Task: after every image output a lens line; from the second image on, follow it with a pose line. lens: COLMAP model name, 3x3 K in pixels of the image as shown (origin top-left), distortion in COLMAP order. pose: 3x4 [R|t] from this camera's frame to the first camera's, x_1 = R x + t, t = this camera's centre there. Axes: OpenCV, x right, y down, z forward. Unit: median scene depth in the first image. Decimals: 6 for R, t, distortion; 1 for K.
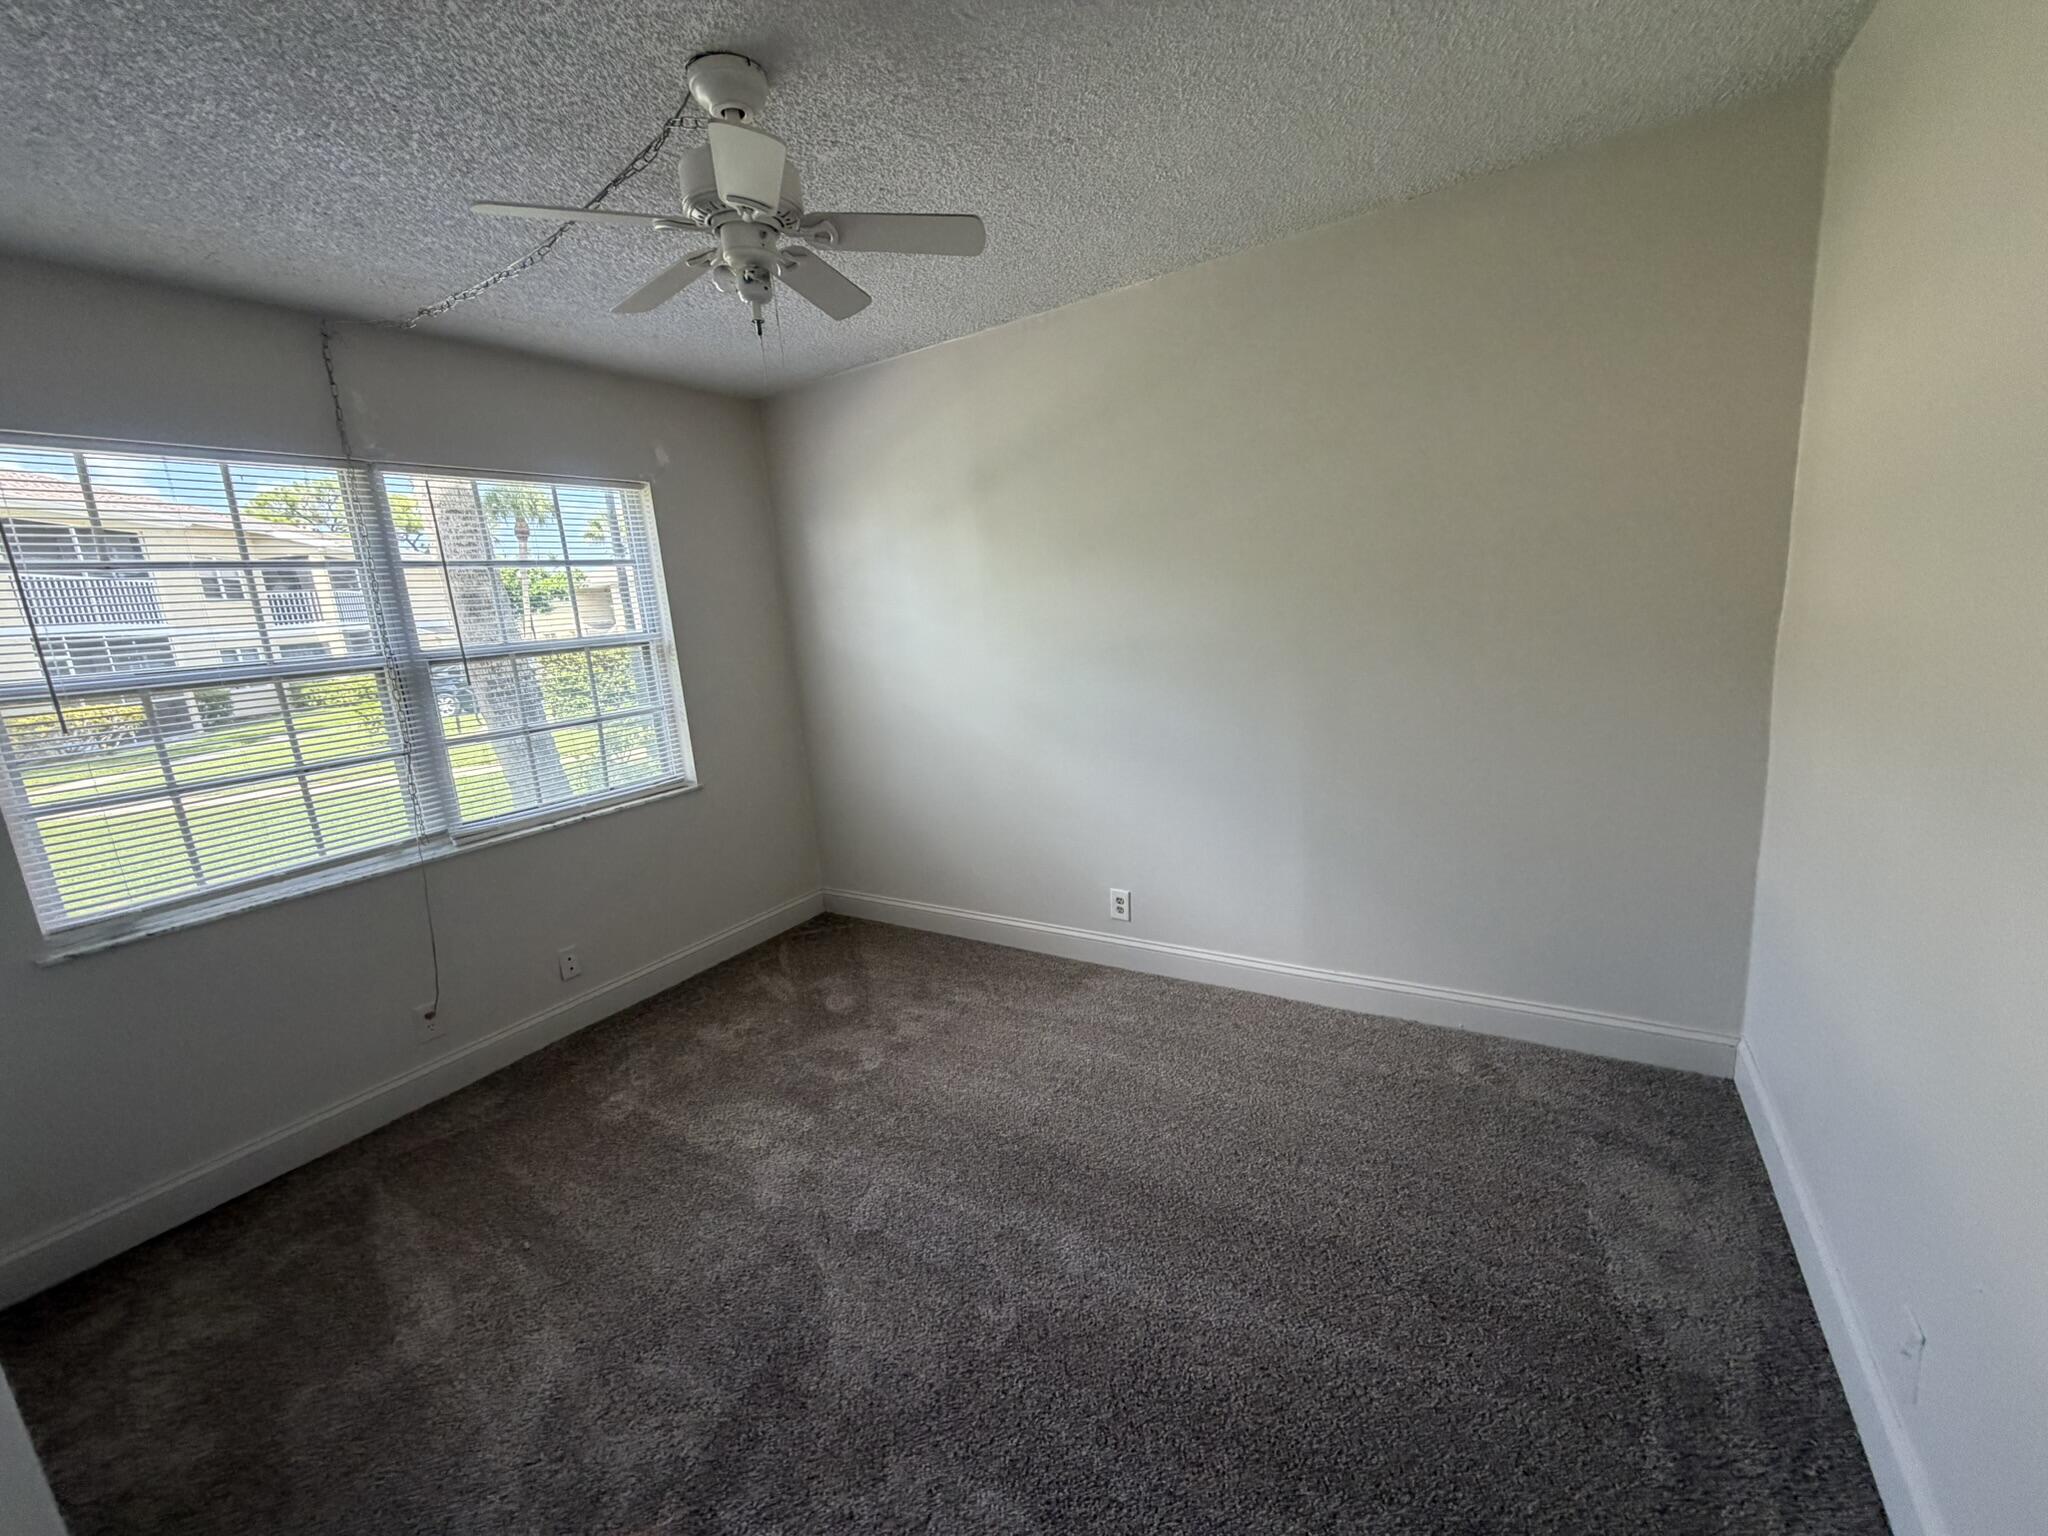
lens RADIAL K [[834.5, 0, 1028.1], [0, 834.5, 759.0], [0, 0, 1]] dist [0.000031, 0.000110]
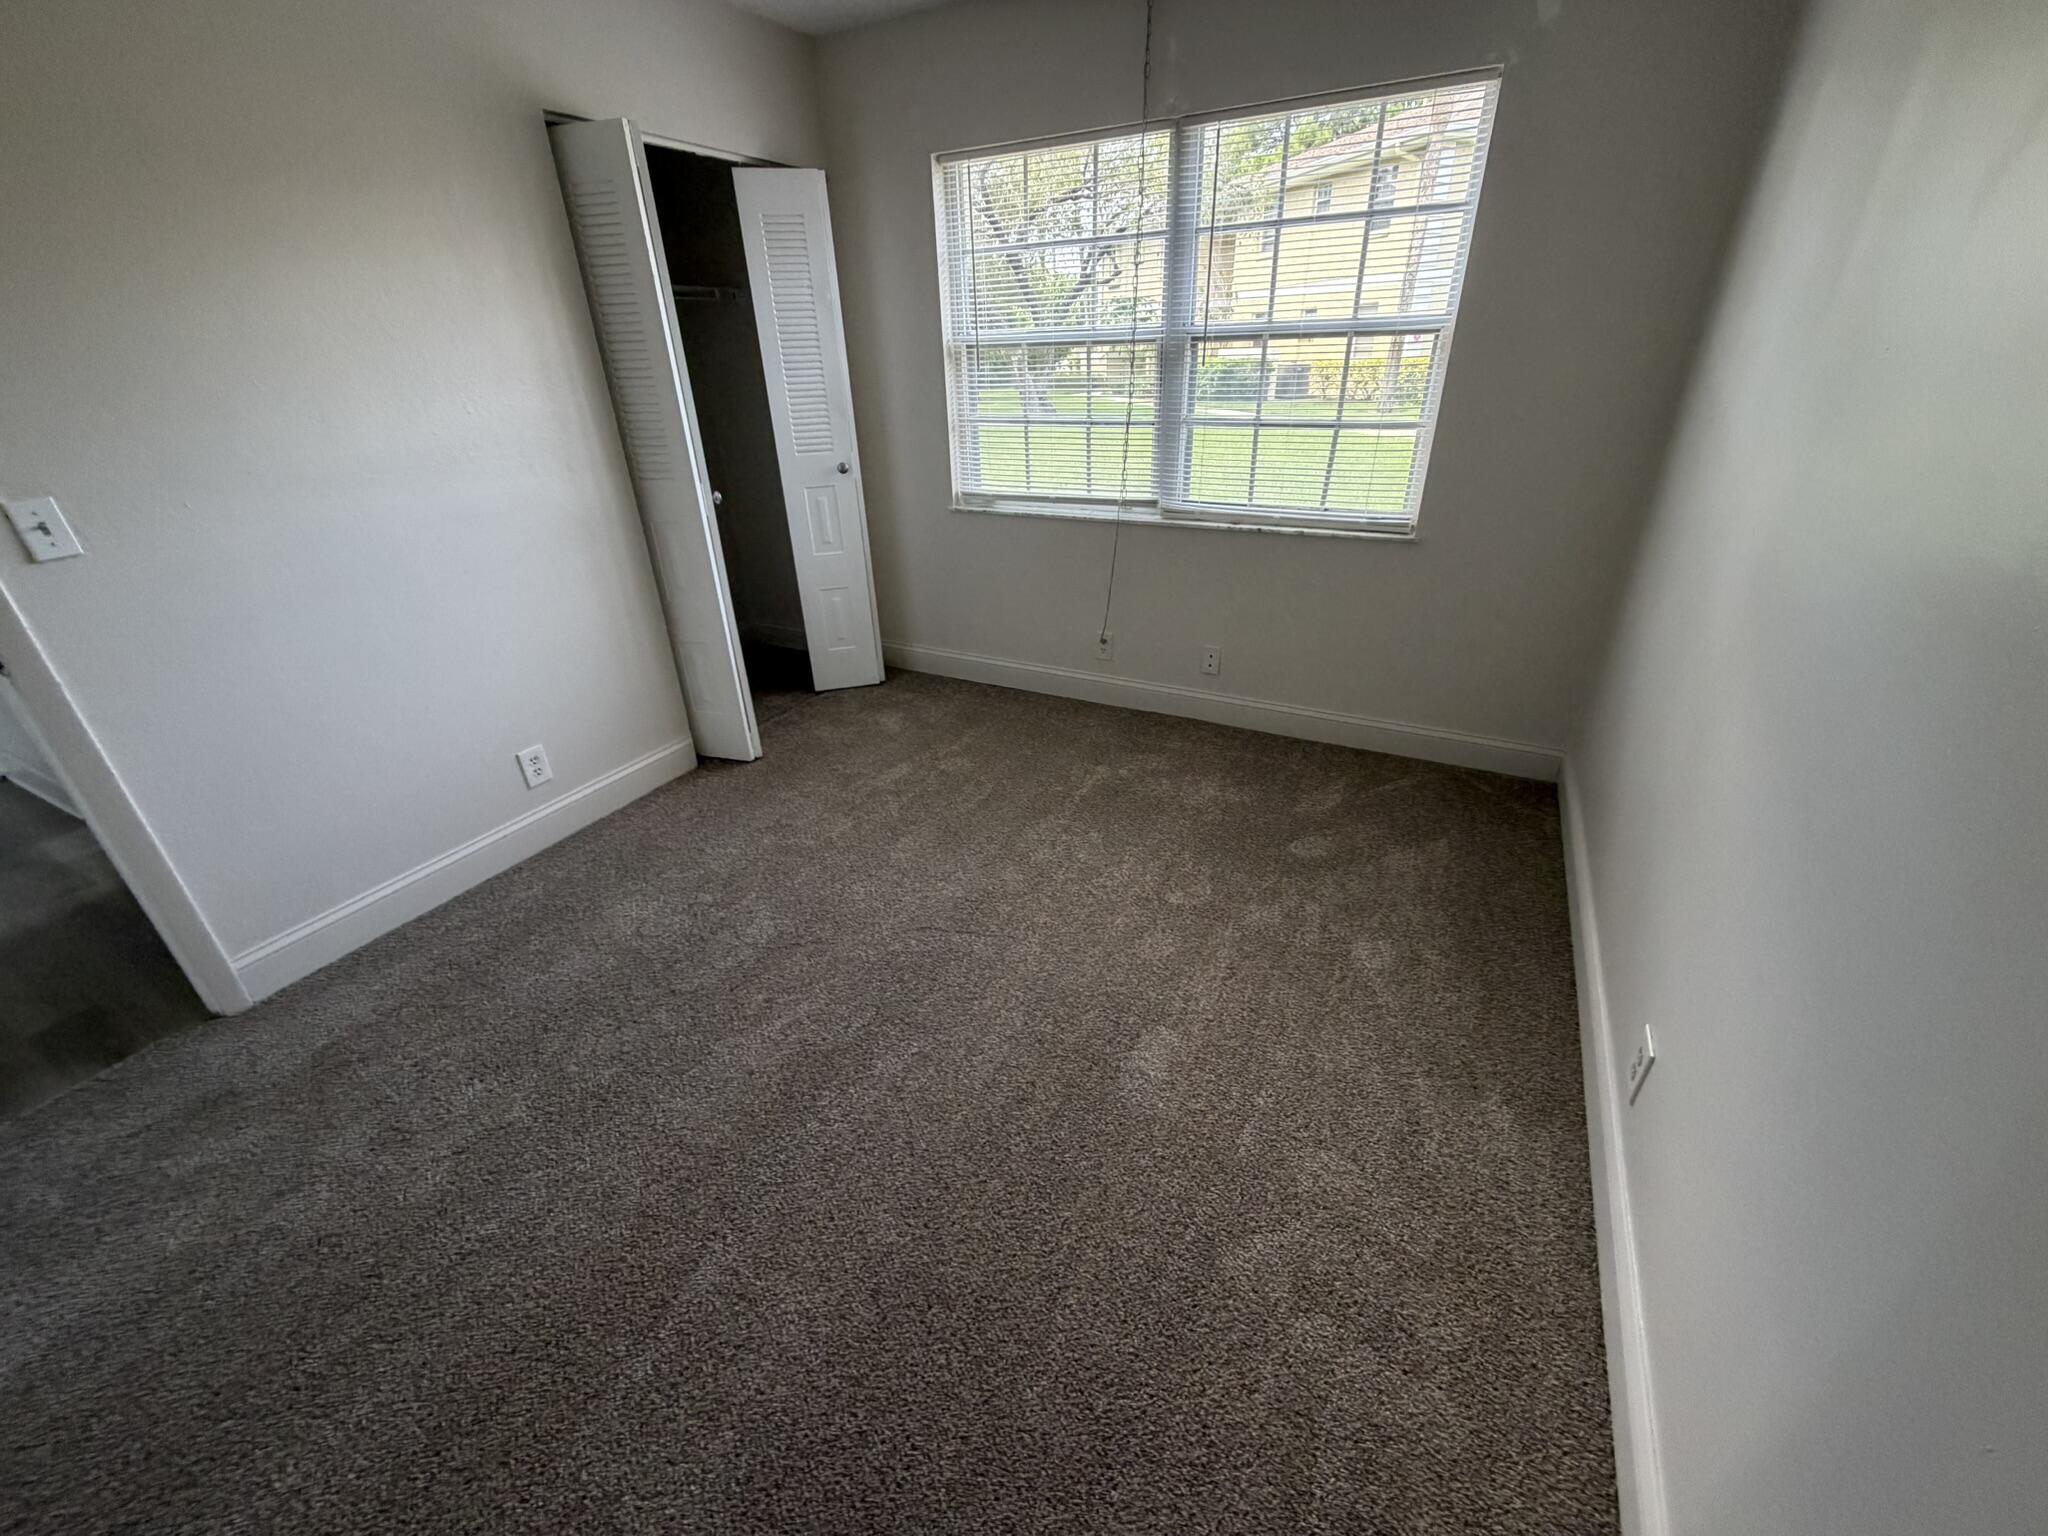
lens RADIAL K [[834.5, 0, 990.1], [0, 834.5, 766.9], [0, 0, 1]] dist [0.000031, 0.000110]
pose [[0.043130, 0.530634, -0.846503, 0.442548], [-0.152983, 0.840807, 0.519269, -0.161857], [0.987287, 0.107105, 0.117442, 0.650233]]
